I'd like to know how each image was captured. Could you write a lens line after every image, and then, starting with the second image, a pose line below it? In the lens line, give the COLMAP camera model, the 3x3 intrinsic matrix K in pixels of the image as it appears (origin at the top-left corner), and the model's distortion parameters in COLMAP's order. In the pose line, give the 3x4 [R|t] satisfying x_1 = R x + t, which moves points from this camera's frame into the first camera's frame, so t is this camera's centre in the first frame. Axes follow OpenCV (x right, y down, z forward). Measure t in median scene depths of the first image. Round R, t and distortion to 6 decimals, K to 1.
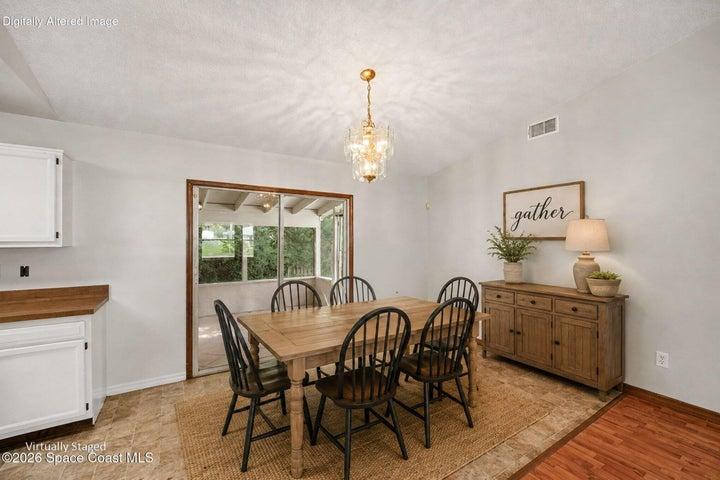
lens RADIAL K [[296.9, 0, 367.3], [0, 296.9, 233.9], [0, 0, 1]] dist [-0.017901, -0.000161]
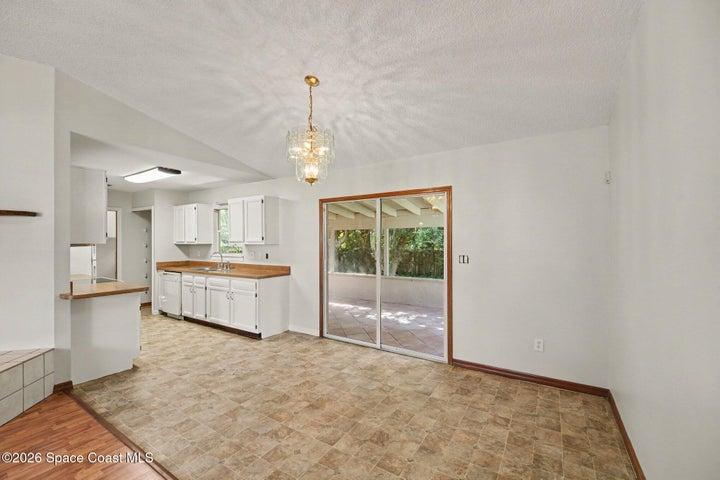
lens RADIAL K [[303.5, 0, 360.0], [0, 303.5, 240.0], [0, 0, 1]] dist [0.000895, -0.000248]
pose [[0.422670, -0.007072, -0.906256, 0.872520], [0.020286, 0.999793, 0.001660, 0.019719], [0.906057, -0.019086, 0.422726, 0.579881]]
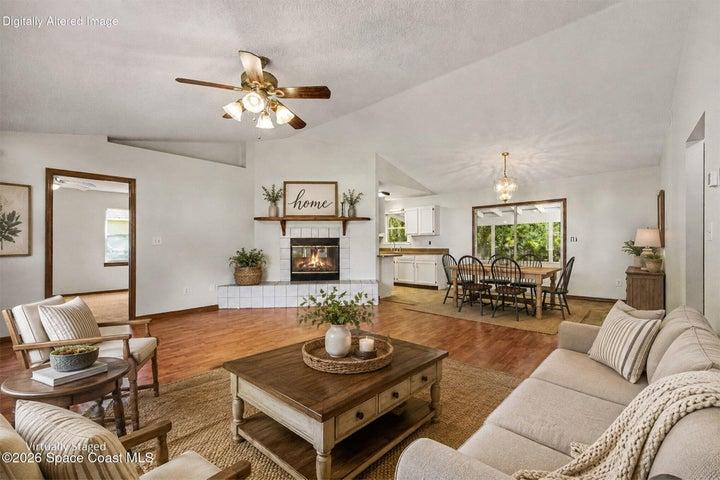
lens RADIAL K [[306.8, 0, 362.6], [0, 306.8, 243.5], [0, 0, 1]] dist [-0.000385, -0.000014]
pose [[0.290961, -0.003393, -0.956729, 1.605333], [0.030530, 0.999517, 0.005740, 0.079757], [0.956248, -0.030879, 0.290924, -0.613564]]
